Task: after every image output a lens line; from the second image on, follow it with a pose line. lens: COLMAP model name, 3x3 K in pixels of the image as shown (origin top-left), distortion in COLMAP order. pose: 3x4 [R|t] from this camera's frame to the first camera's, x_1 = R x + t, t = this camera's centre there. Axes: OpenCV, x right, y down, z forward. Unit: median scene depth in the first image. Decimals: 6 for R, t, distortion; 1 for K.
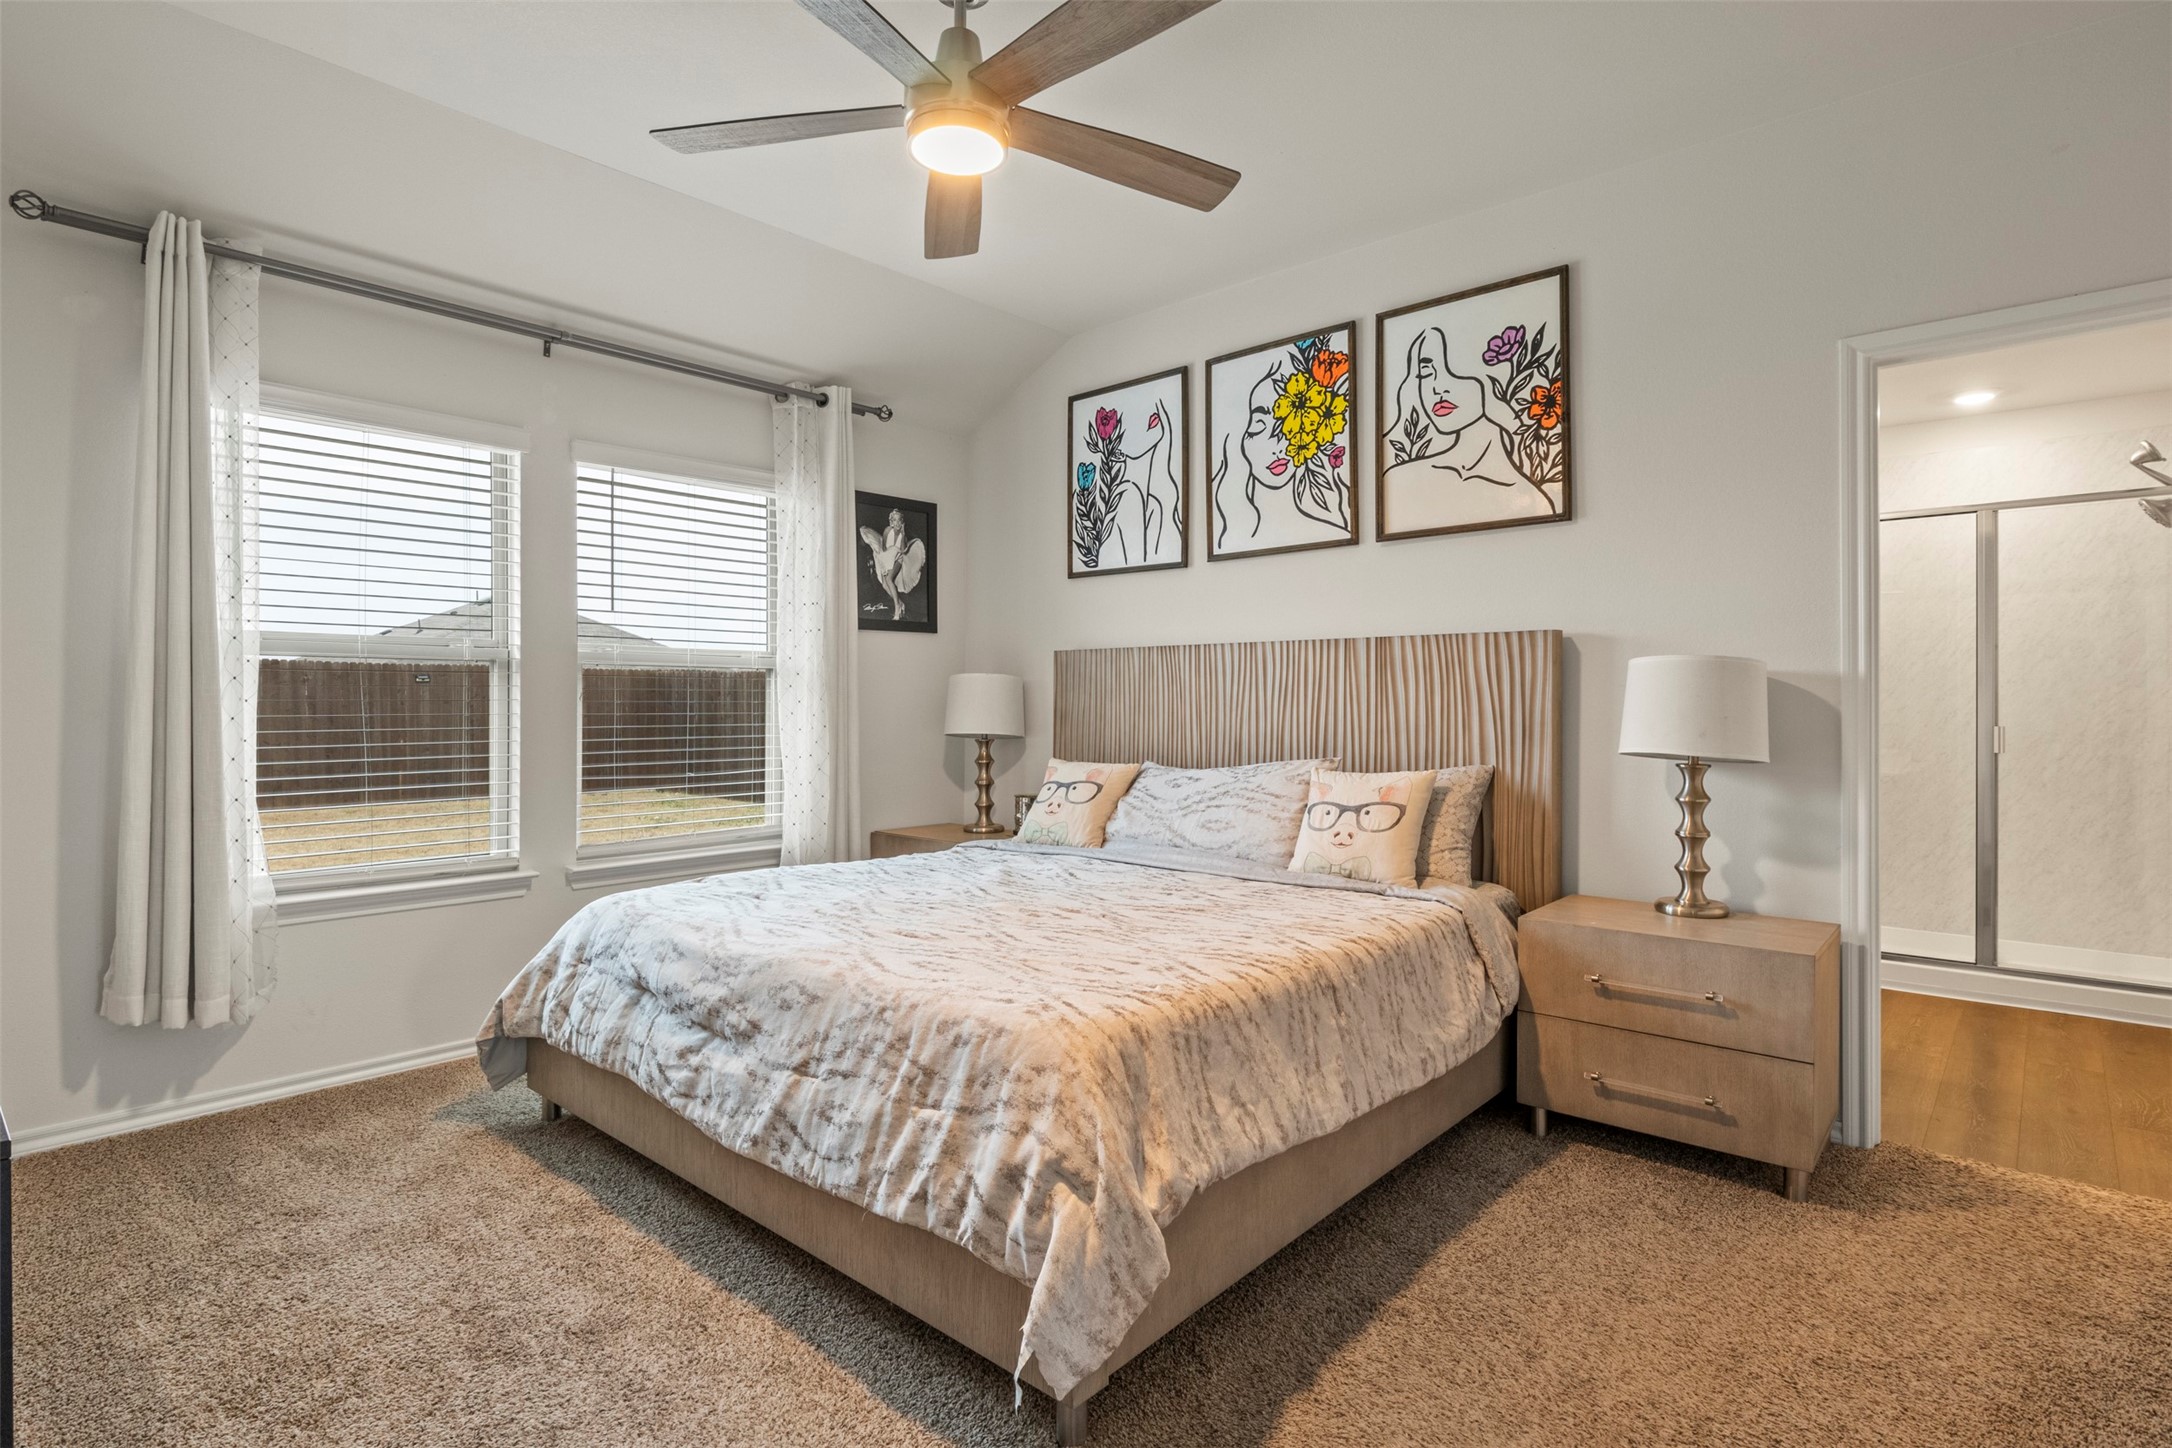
lens RADIAL K [[1089.7, 0, 1087.3], [0, 1089.7, 714.1], [0, 0, 1]] dist [-0.017042, -0.000424]
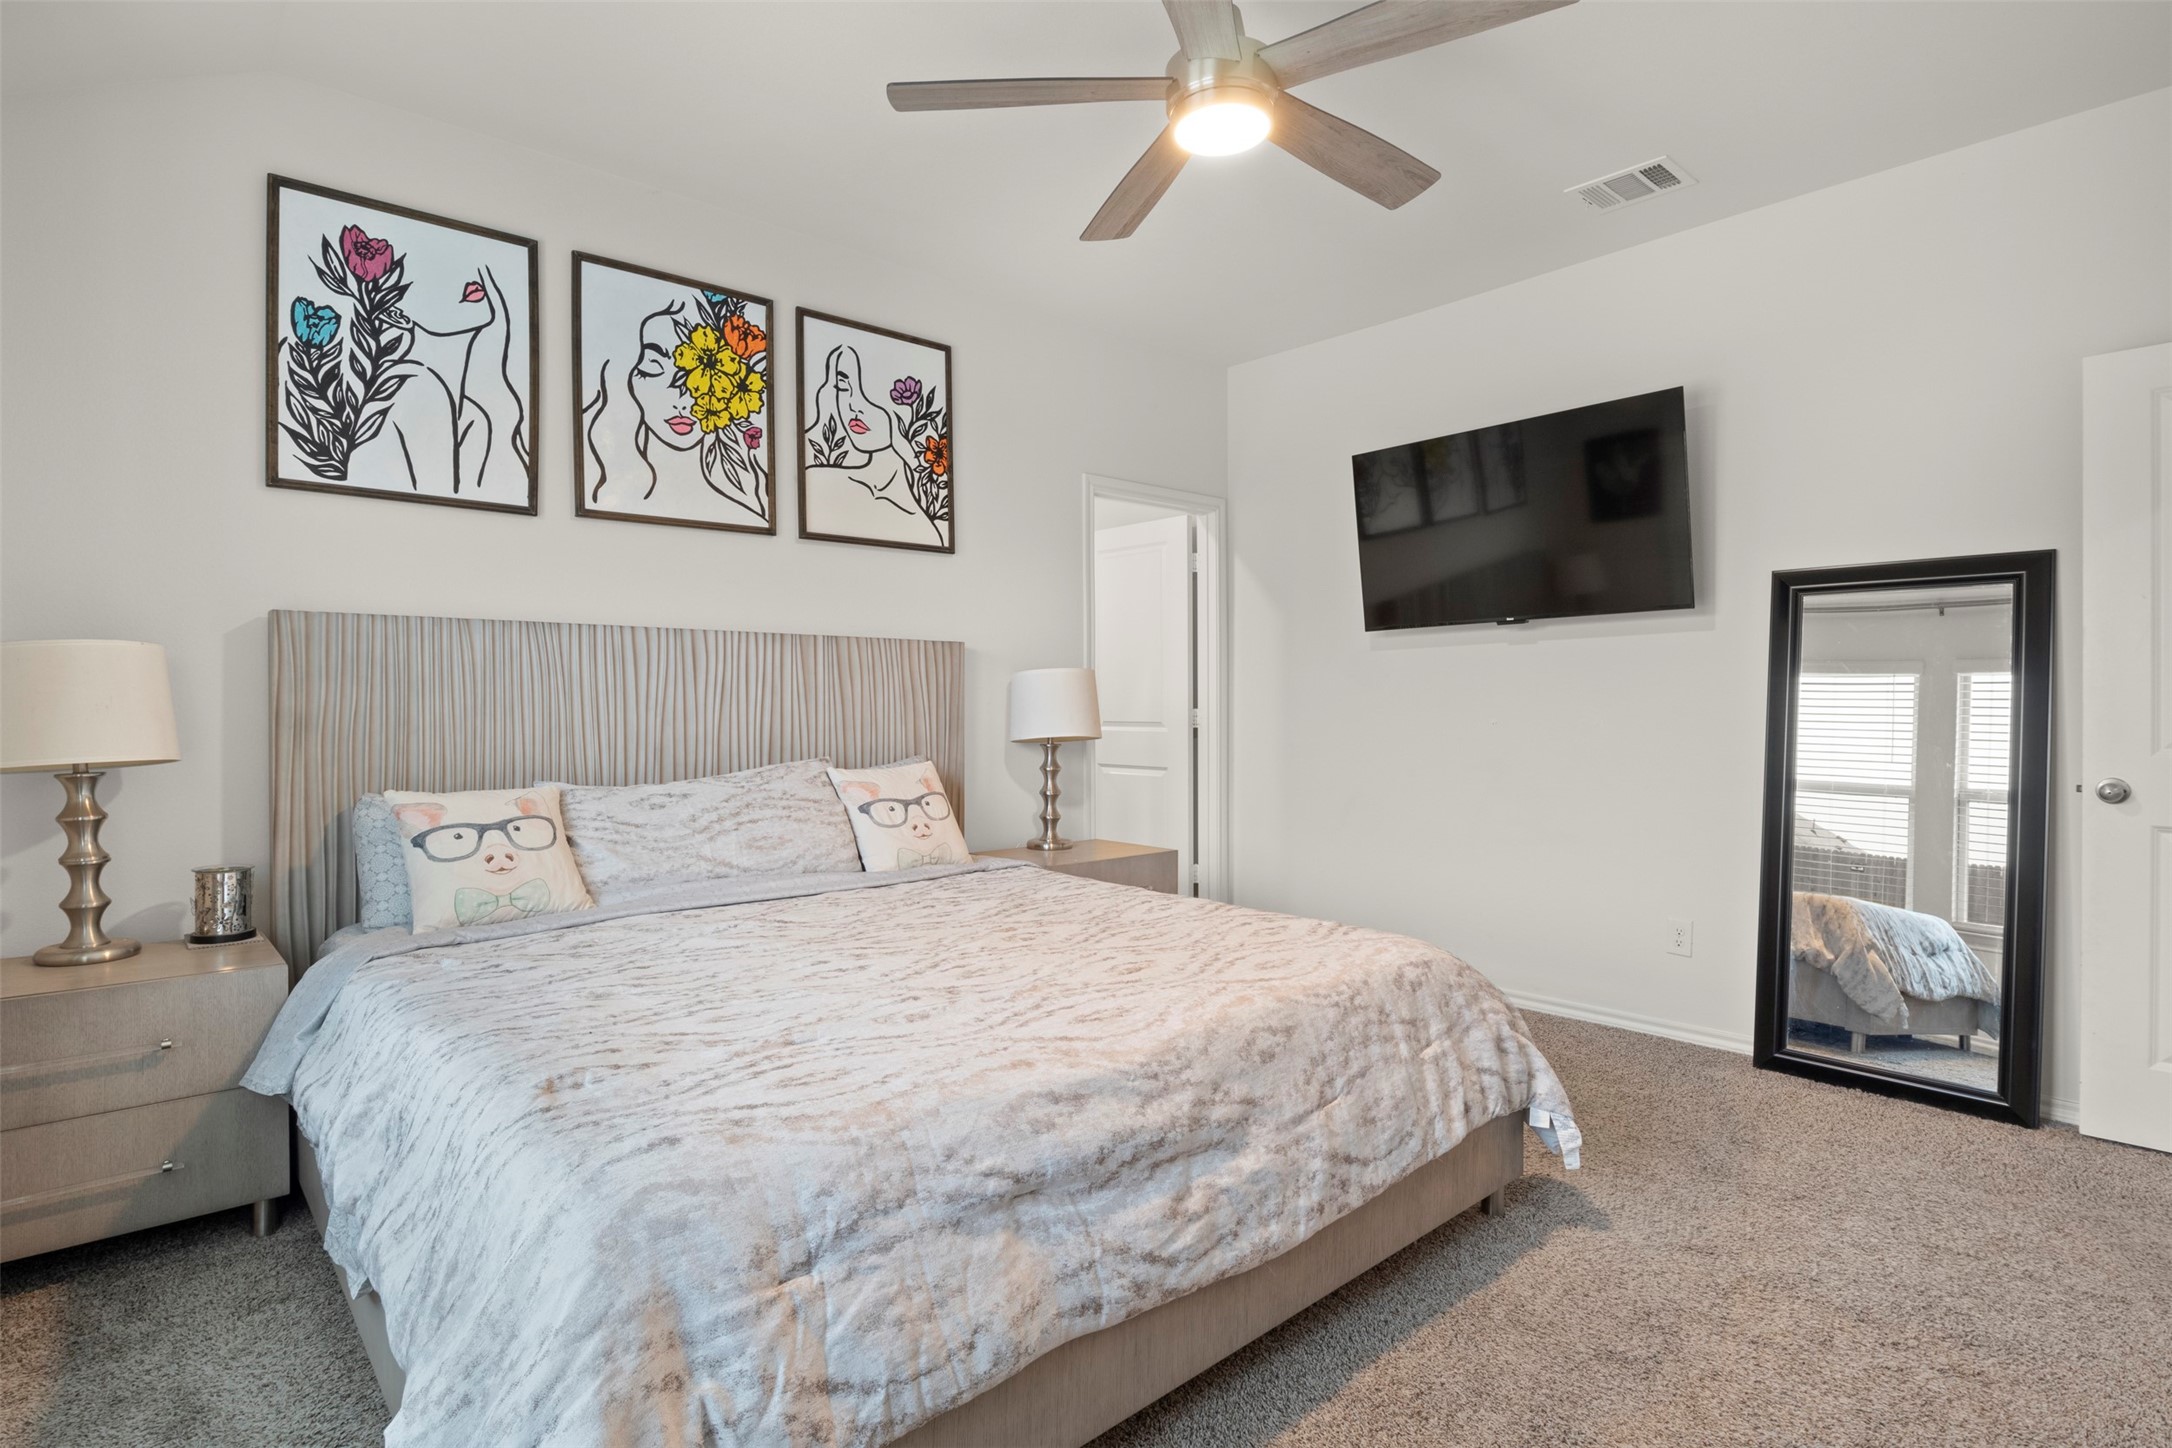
lens RADIAL K [[1089.7, 0, 1089.3], [0, 1089.7, 717.5], [0, 0, 1]] dist [-0.017042, -0.000424]
pose [[0.097470, -0.013246, 0.995150, -0.676156], [0.009243, 0.999880, 0.012403, -0.005215], [-0.995196, 0.007989, 0.097580, 0.628779]]
